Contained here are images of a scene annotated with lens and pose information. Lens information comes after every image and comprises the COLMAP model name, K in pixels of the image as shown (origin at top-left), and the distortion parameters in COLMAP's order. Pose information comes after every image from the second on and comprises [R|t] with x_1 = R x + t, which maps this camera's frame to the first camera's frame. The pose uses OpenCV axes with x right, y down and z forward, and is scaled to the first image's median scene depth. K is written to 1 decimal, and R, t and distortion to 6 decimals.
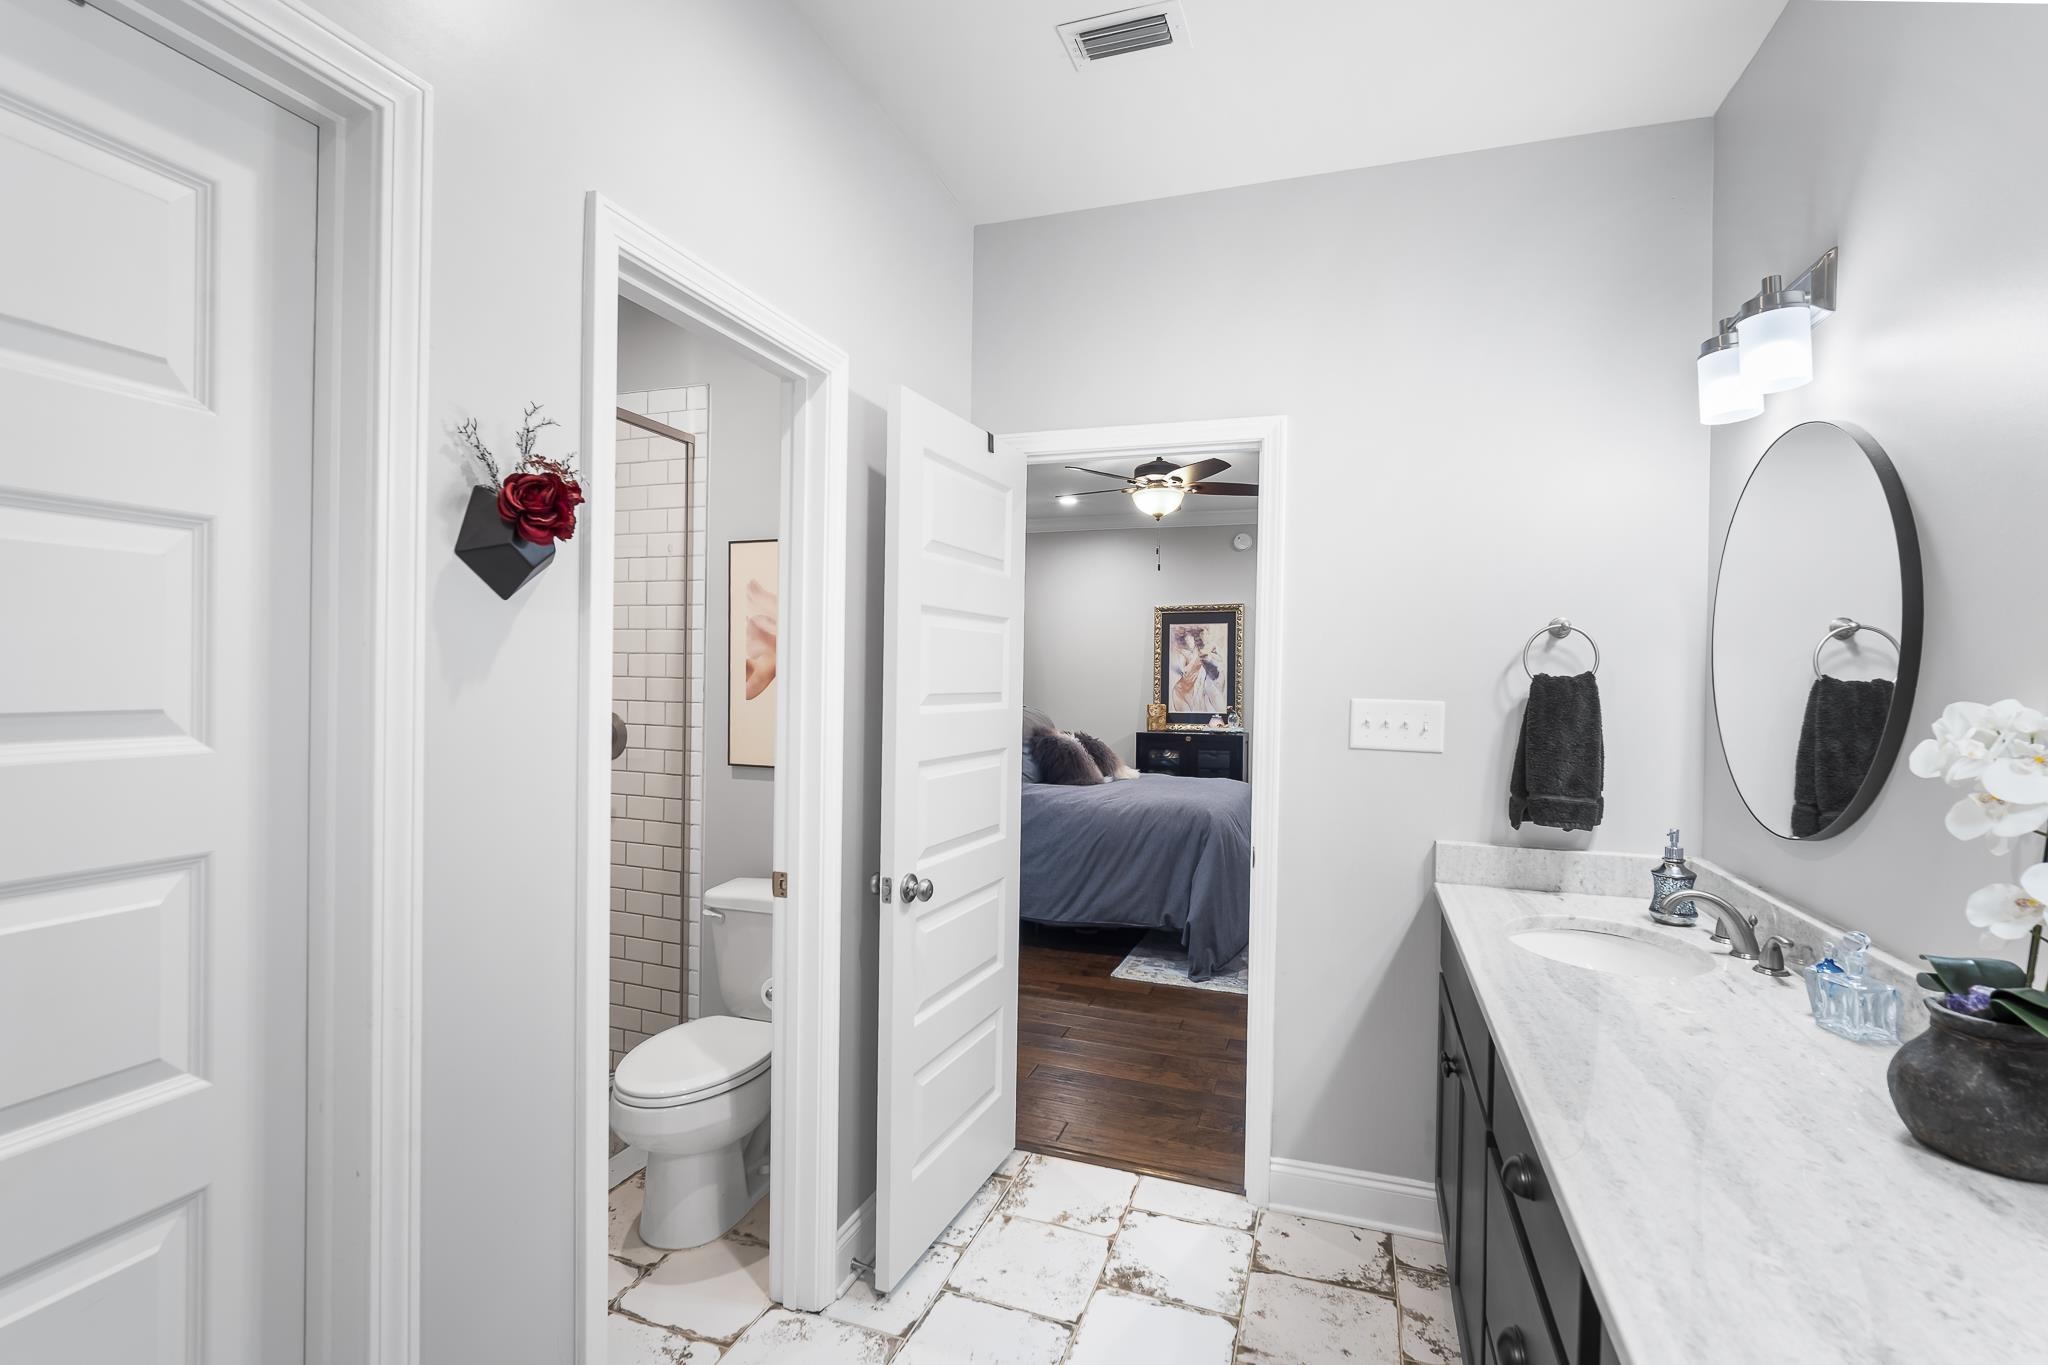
lens RADIAL K [[912.6, 0, 1024.0], [0, 912.6, 682.5], [0, 0, 1]] dist [-0.013981, -0.000194]
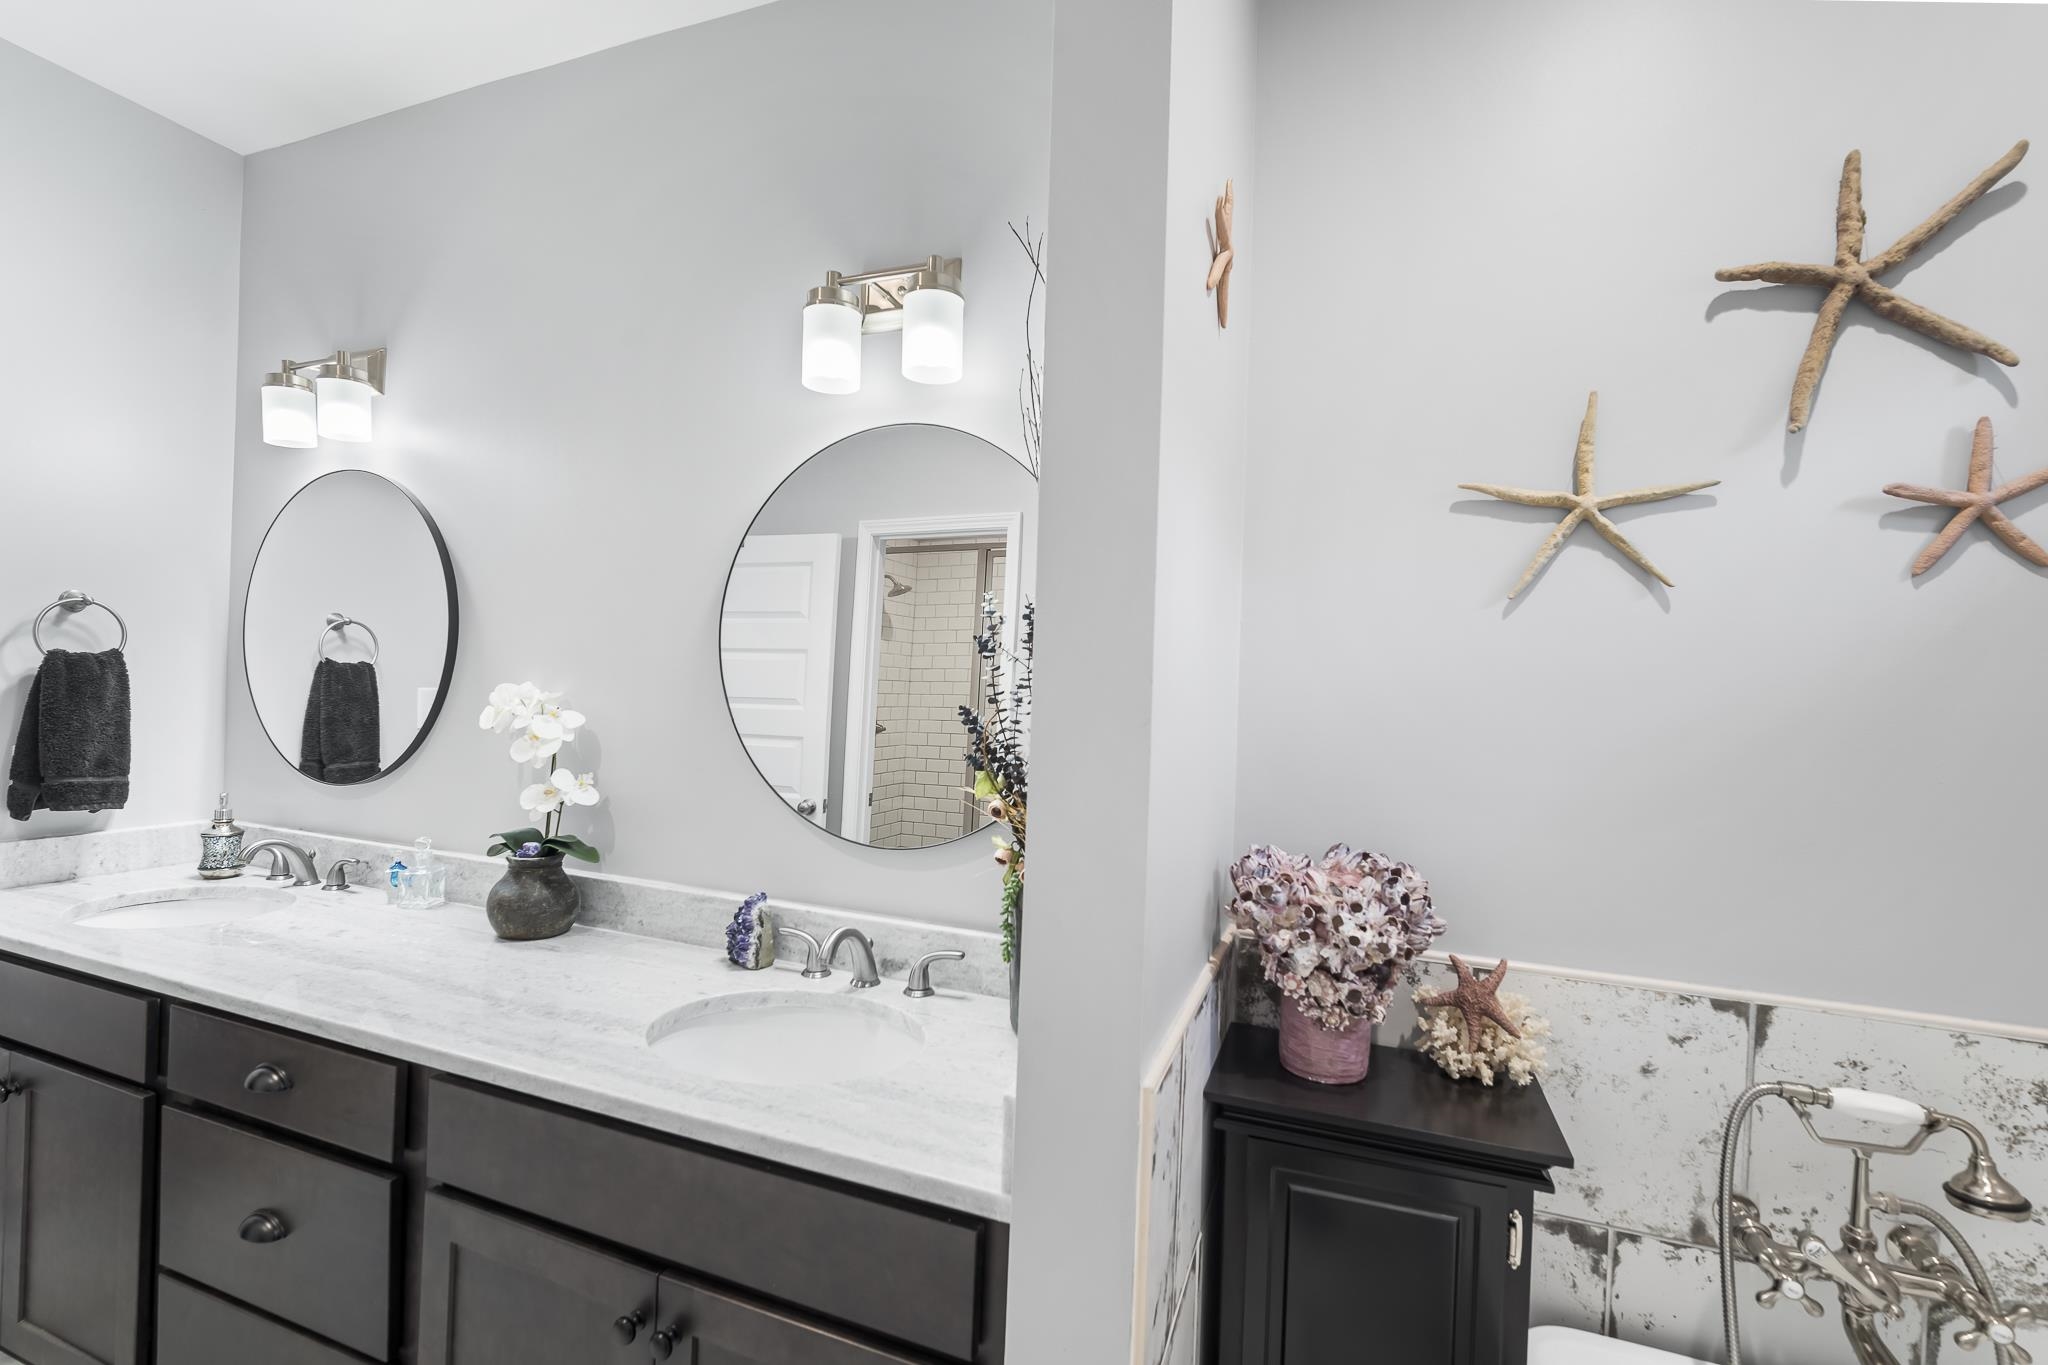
lens RADIAL K [[898.4, 0, 1024.4], [0, 898.4, 686.5], [0, 0, 1]] dist [-0.013259, 0.004637]
pose [[0.014578, -0.014671, 0.999786, -0.367064], [-0.027550, 0.999507, 0.015068, -0.014065], [-0.999514, -0.027764, 0.014166, -0.004543]]
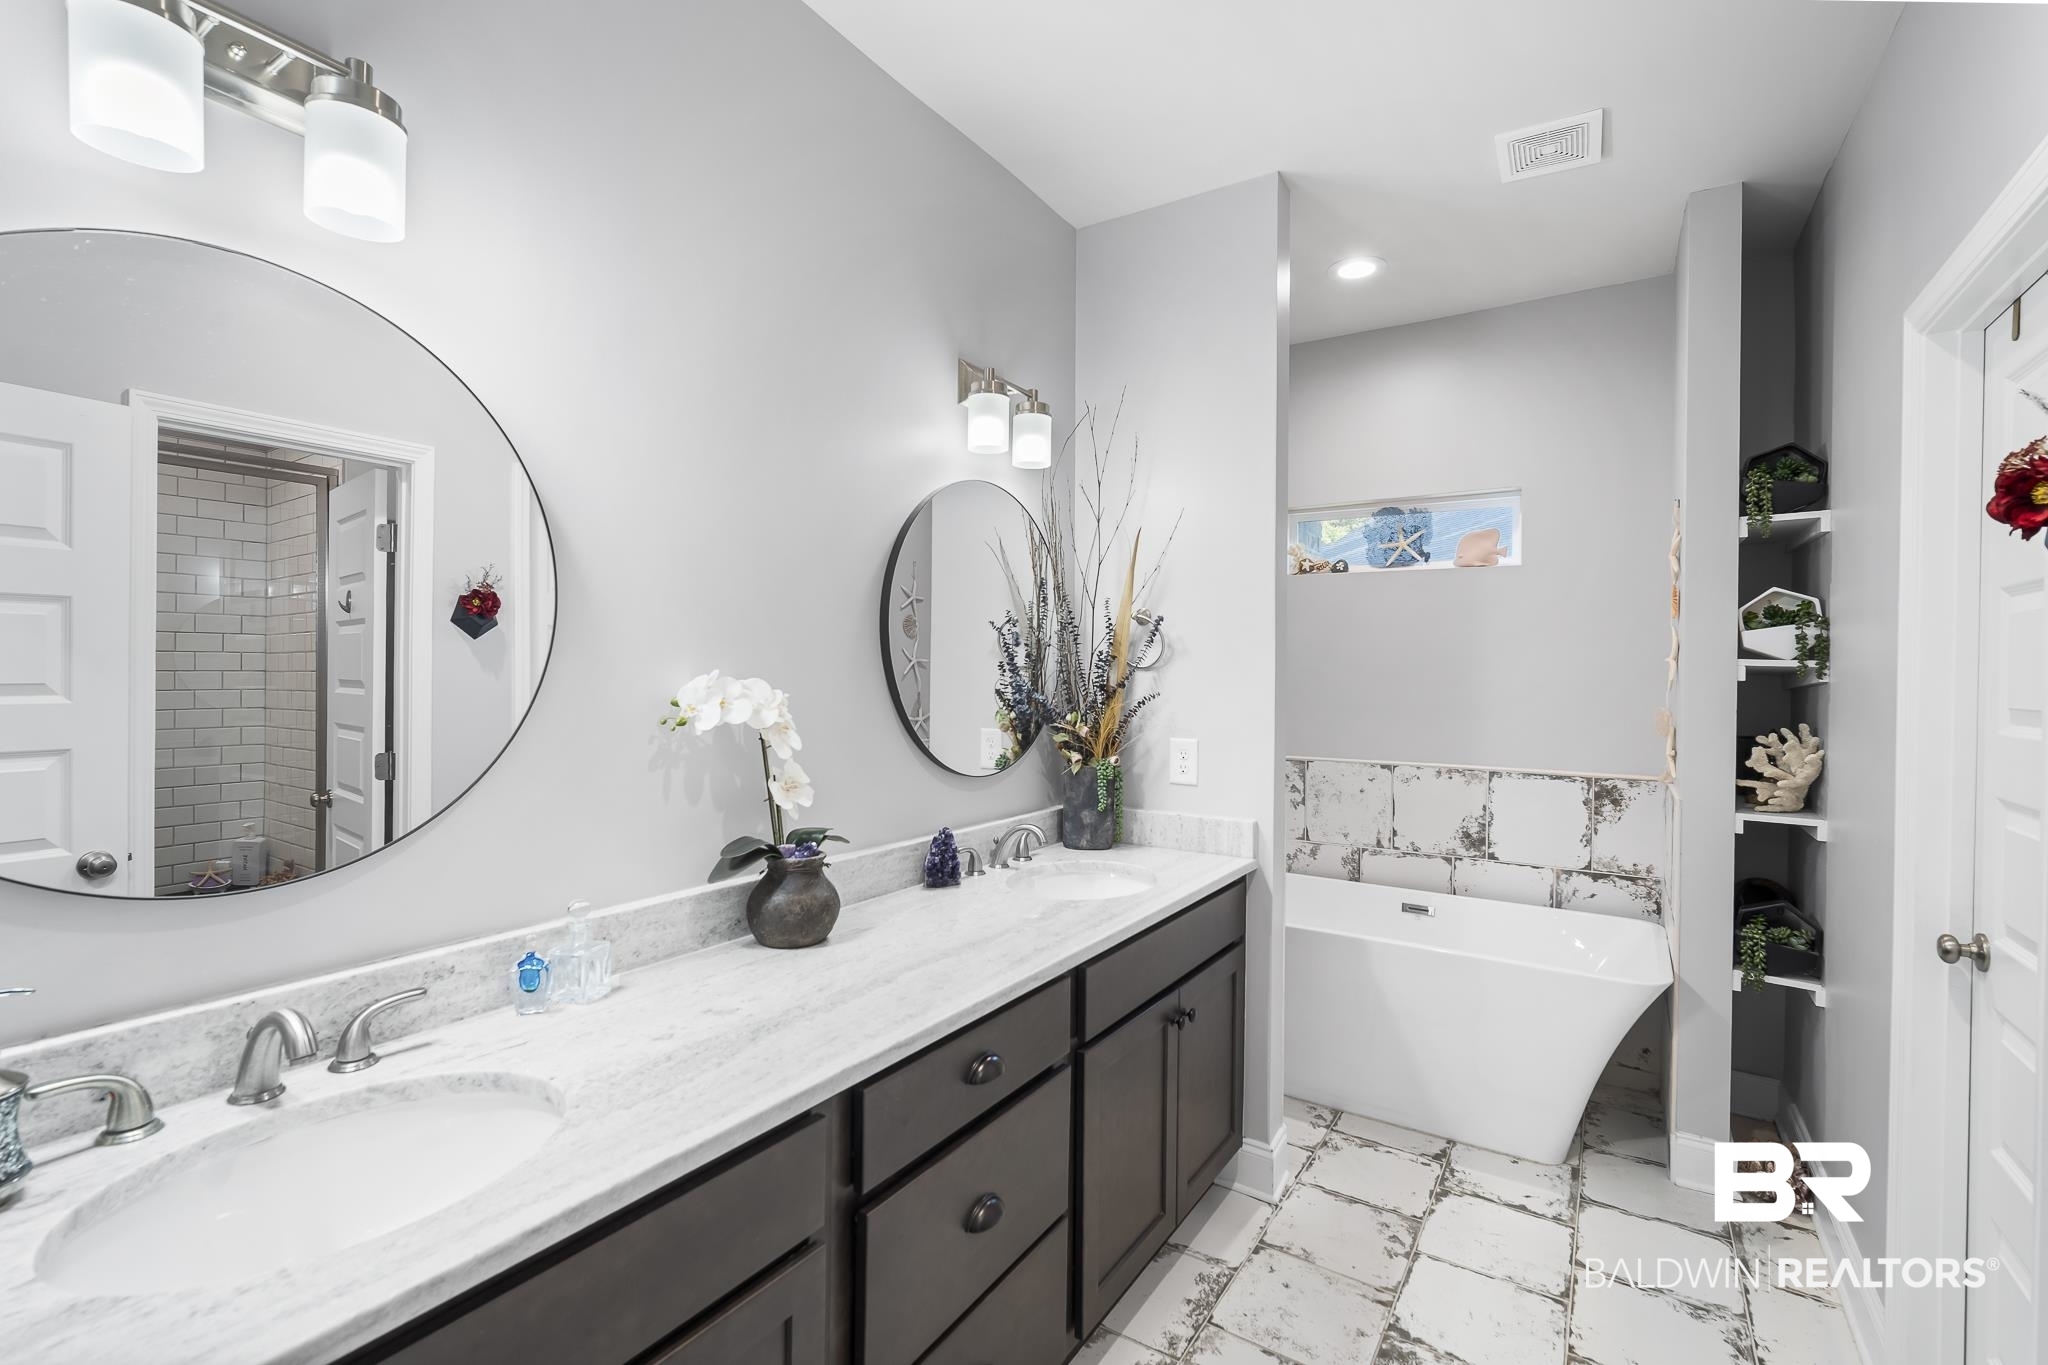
lens RADIAL K [[886.3, 0, 1075.0], [0, 886.3, 667.4], [0, 0, 1]] dist [0.000043, 0.000087]
pose [[-0.978449, -0.031944, 0.204004, 0.123889], [-0.028997, 0.999428, 0.017422, -0.012533], [-0.204444, 0.011131, -0.978815, 1.281011]]
